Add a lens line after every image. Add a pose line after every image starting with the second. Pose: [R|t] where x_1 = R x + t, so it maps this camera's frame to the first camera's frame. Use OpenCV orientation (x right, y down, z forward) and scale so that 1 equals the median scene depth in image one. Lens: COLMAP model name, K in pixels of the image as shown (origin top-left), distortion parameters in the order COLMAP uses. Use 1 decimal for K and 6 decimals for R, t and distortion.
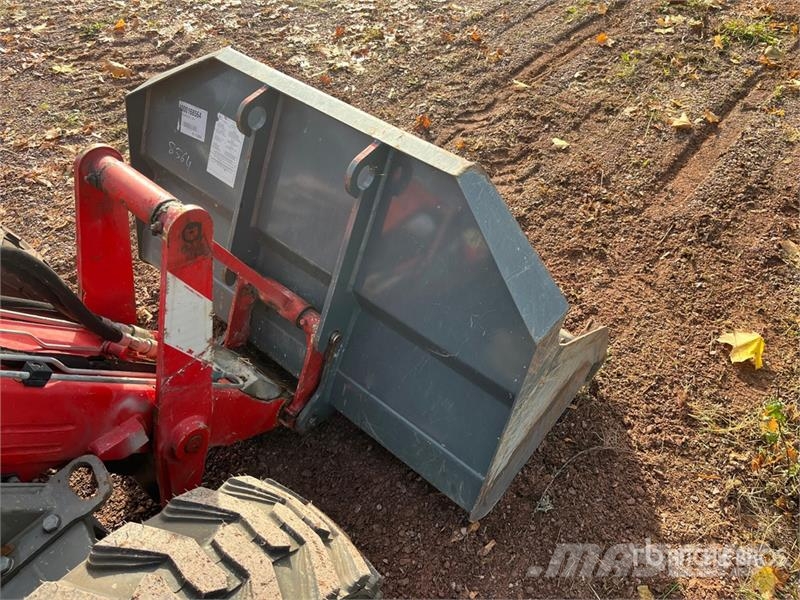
lens RADIAL K [[608.3, 0, 407.6], [0, 608.3, 298.9], [0, 0, 1]] dist [0.068223, -0.108421]
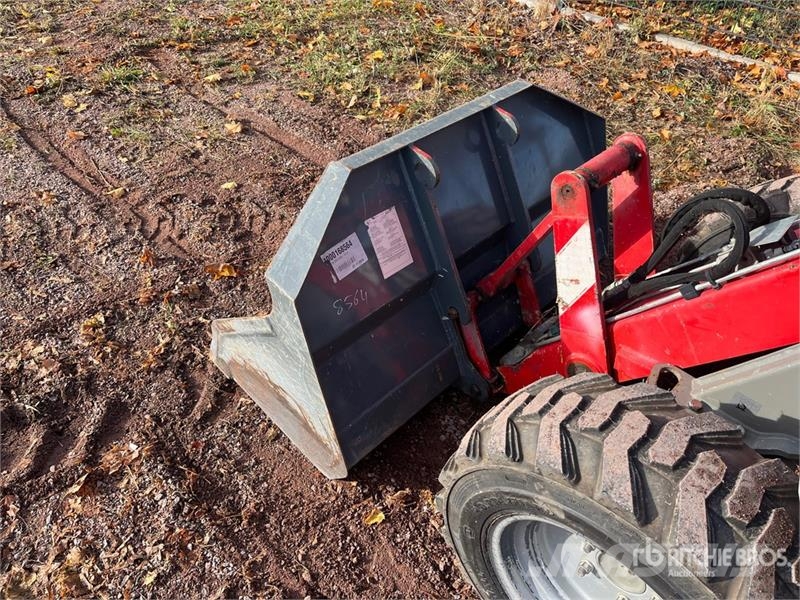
lens RADIAL K [[608.3, 0, 407.6], [0, 608.3, 298.9], [0, 0, 1]] dist [0.068223, -0.108421]
pose [[0.031594, -0.642357, 0.765754, -0.745459], [0.718892, 0.546878, 0.429091, -0.399586], [-0.694403, 0.536938, 0.479064, 0.373206]]
